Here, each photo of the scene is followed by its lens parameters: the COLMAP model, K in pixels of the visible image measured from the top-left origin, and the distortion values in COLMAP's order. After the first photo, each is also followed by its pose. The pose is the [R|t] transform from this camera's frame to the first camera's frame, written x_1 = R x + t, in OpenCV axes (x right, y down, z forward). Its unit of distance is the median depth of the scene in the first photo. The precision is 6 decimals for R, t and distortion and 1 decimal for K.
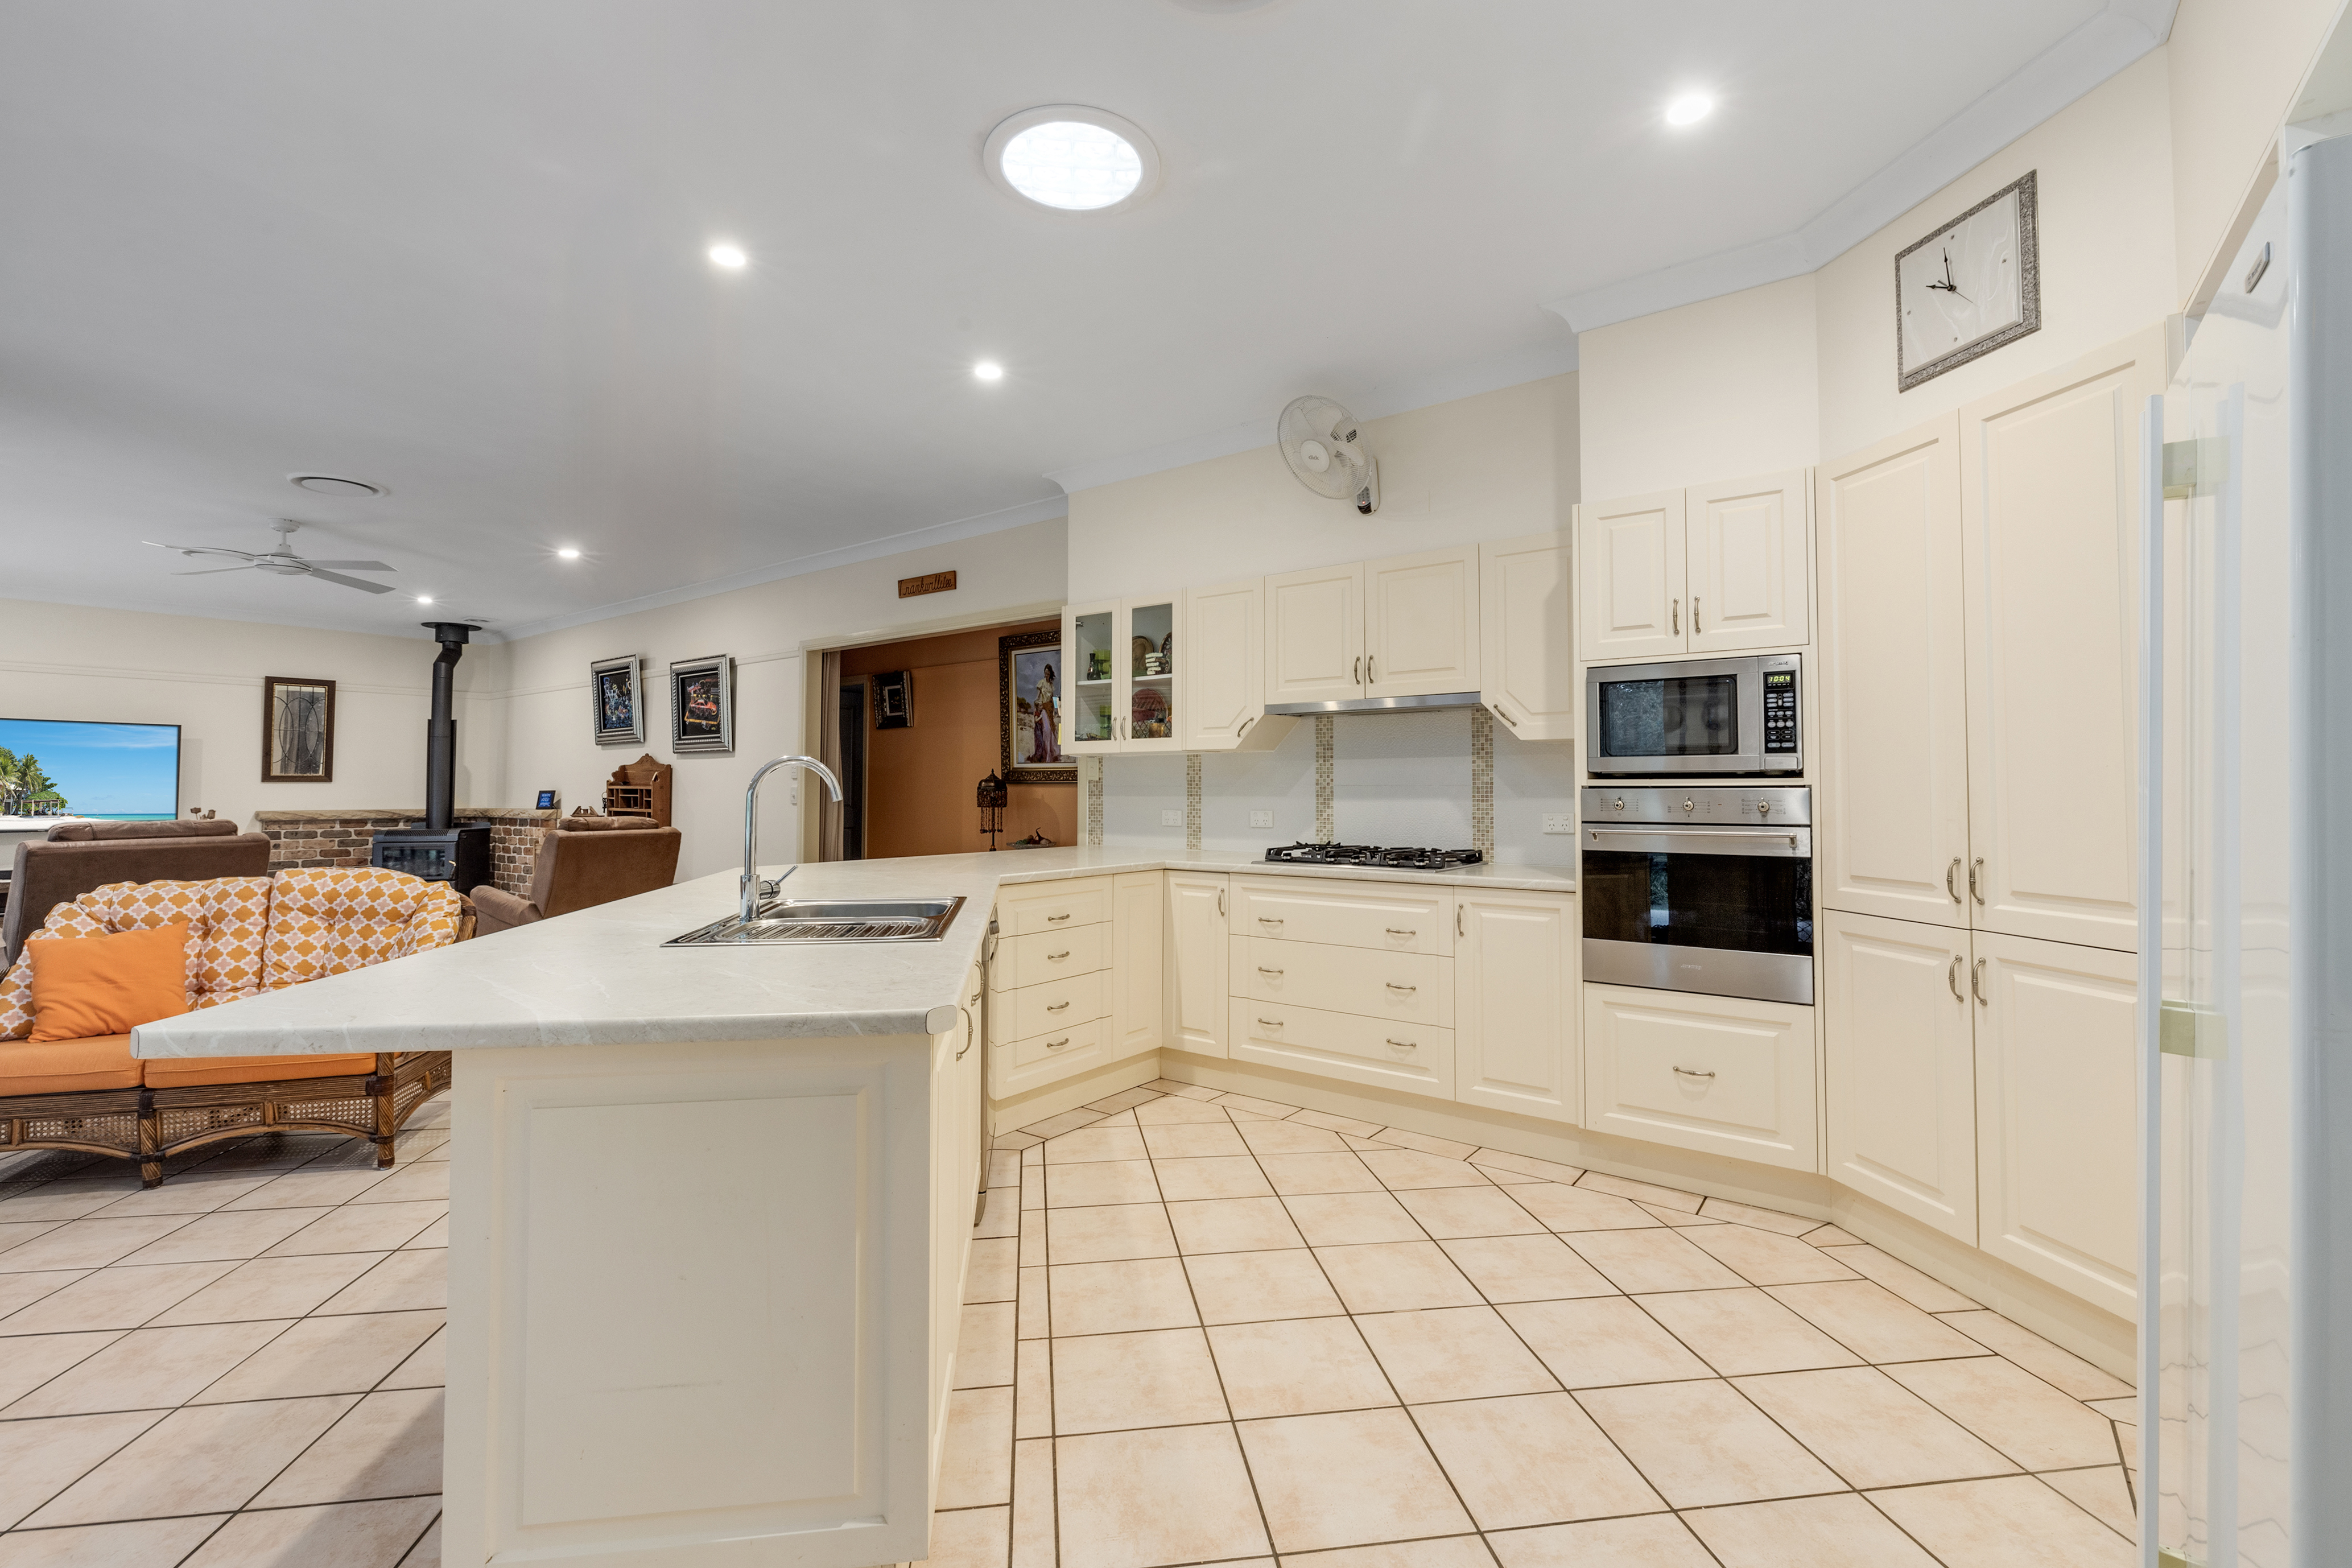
lens RADIAL K [[1001.6, 0, 1182.6], [0, 1001.6, 756.3], [0, 0, 1]] dist [-0.001381, -0.000327]
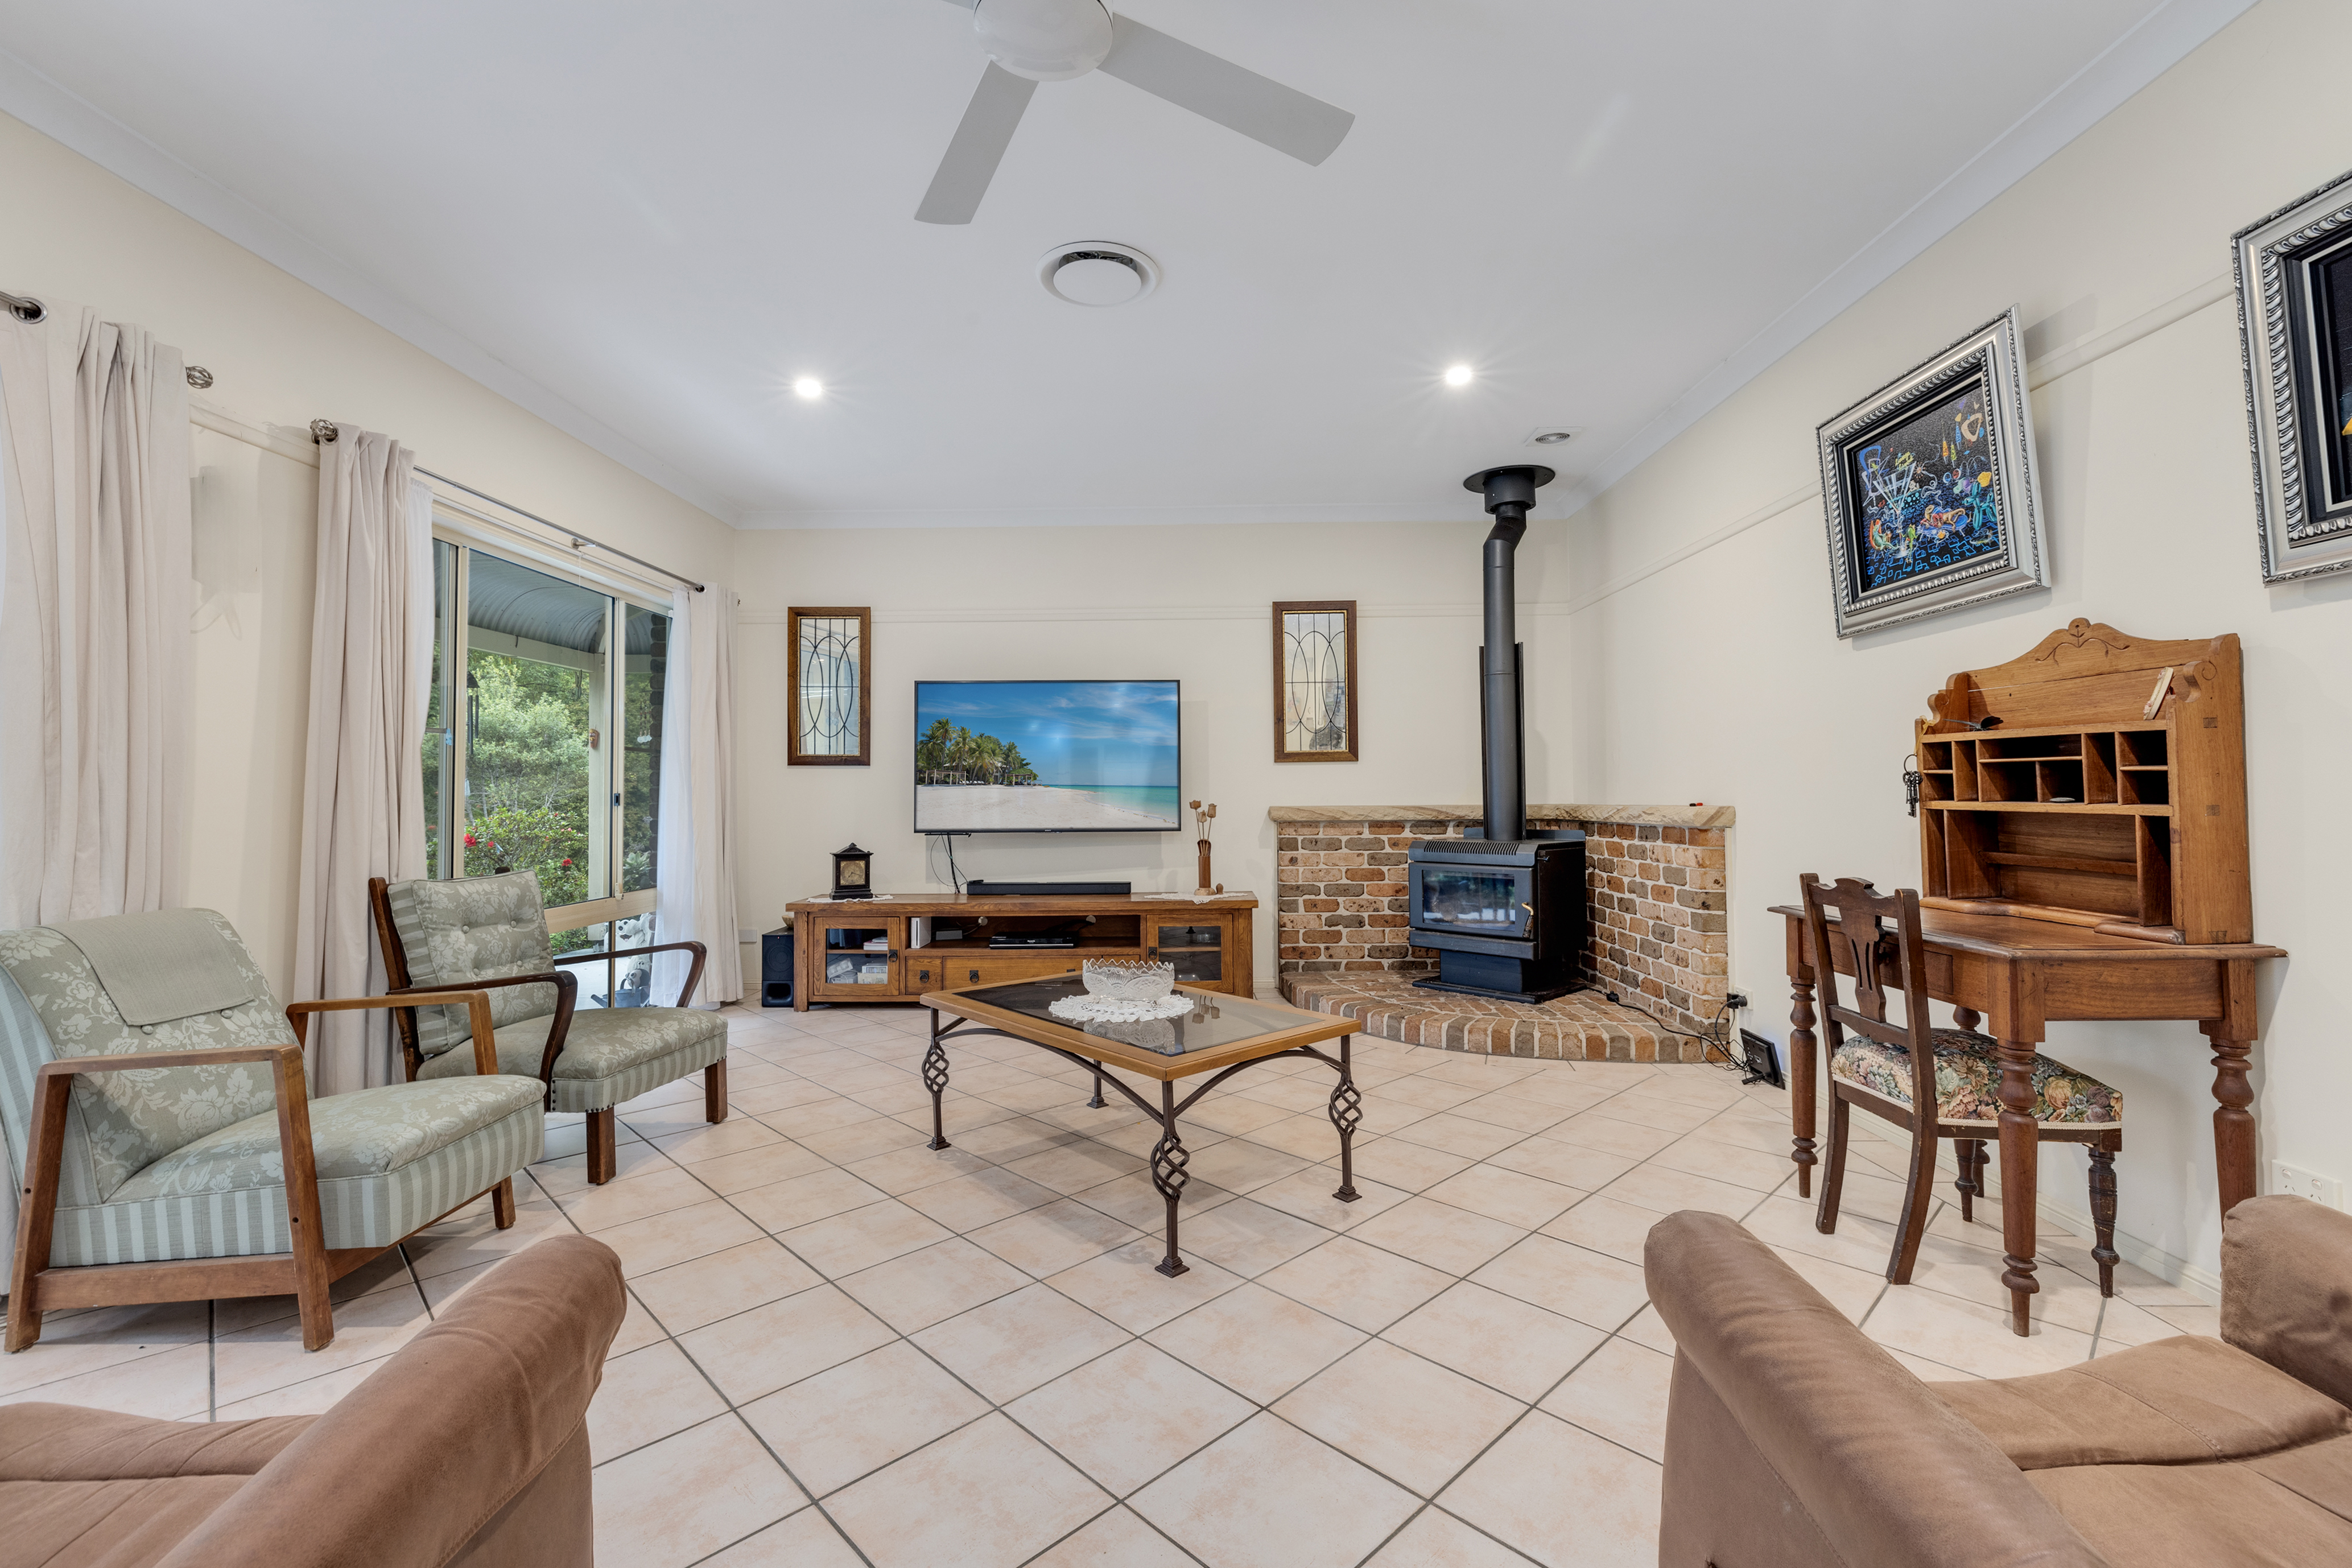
lens RADIAL K [[1001.6, 0, 1182.6], [0, 1001.6, 756.3], [0, 0, 1]] dist [-0.001381, -0.000327]
pose [[0.579351, -0.035255, -0.814315, -0.395649], [0.033610, 0.999248, -0.019350, 0.030809], [0.814385, -0.016159, 0.580100, 0.537878]]
